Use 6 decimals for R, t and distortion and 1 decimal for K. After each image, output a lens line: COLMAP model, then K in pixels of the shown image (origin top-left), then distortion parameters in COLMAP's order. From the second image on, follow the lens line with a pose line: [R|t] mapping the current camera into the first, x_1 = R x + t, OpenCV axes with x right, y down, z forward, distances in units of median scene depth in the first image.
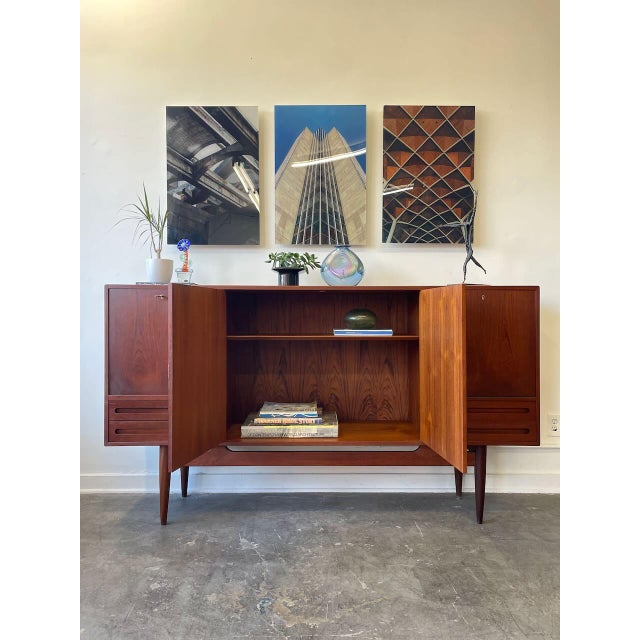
lens RADIAL K [[480.7, 0, 319.4], [0, 480.7, 320.1], [0, 0, 1]] dist [0.076390, -0.102198]
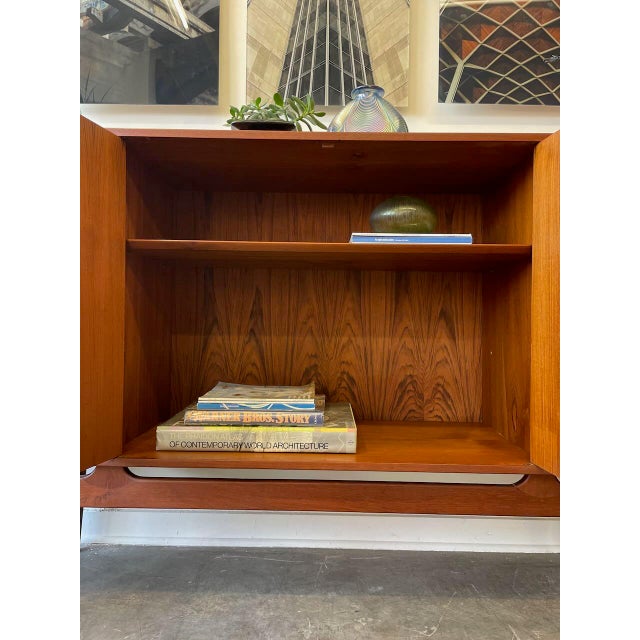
lens RADIAL K [[480.7, 0, 319.5], [0, 480.7, 321.3], [0, 0, 1]] dist [0.076390, -0.102198]
pose [[0.999694, 0.013811, -0.020529, 0.008946], [-0.013948, 0.999881, -0.006534, 0.099028], [0.020436, 0.006818, 0.999768, 0.443280]]
